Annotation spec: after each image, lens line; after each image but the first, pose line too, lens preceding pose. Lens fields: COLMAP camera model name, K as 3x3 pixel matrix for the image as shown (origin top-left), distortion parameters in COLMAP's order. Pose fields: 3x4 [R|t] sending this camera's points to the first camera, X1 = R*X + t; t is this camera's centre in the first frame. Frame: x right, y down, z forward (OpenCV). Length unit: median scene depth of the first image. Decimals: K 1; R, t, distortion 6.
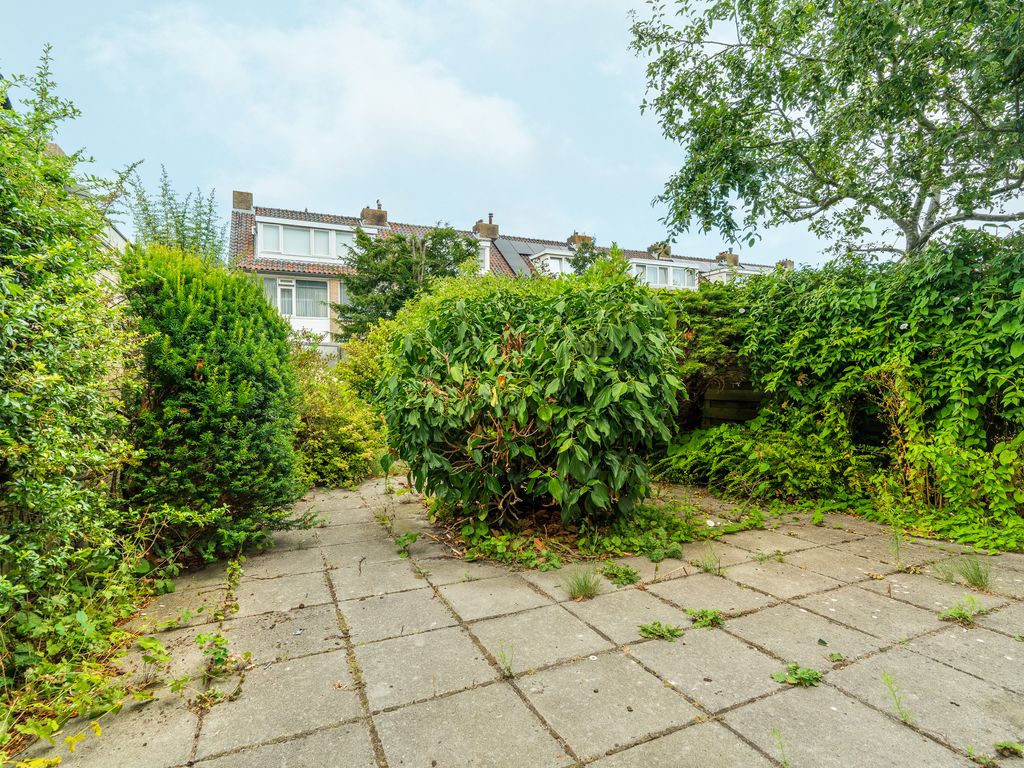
lens RADIAL K [[524.8, 0, 512.0], [0, 524.8, 384.0], [0, 0, 1]] dist [-0.001111, 0.000315]
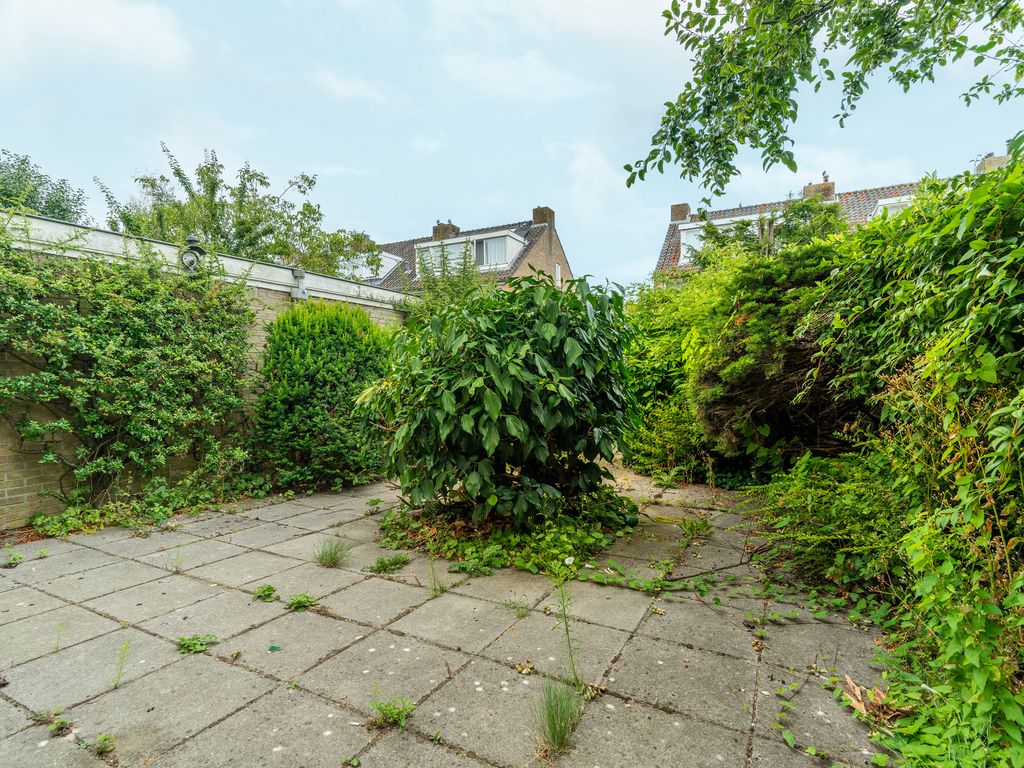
lens RADIAL K [[524.8, 0, 512.0], [0, 524.8, 384.0], [0, 0, 1]] dist [-0.001111, 0.000315]
pose [[0.611929, 0.014102, -0.790787, 1.438195], [-0.009198, 0.999900, 0.010713, -0.023458], [0.790860, 0.000719, 0.611997, 0.650586]]
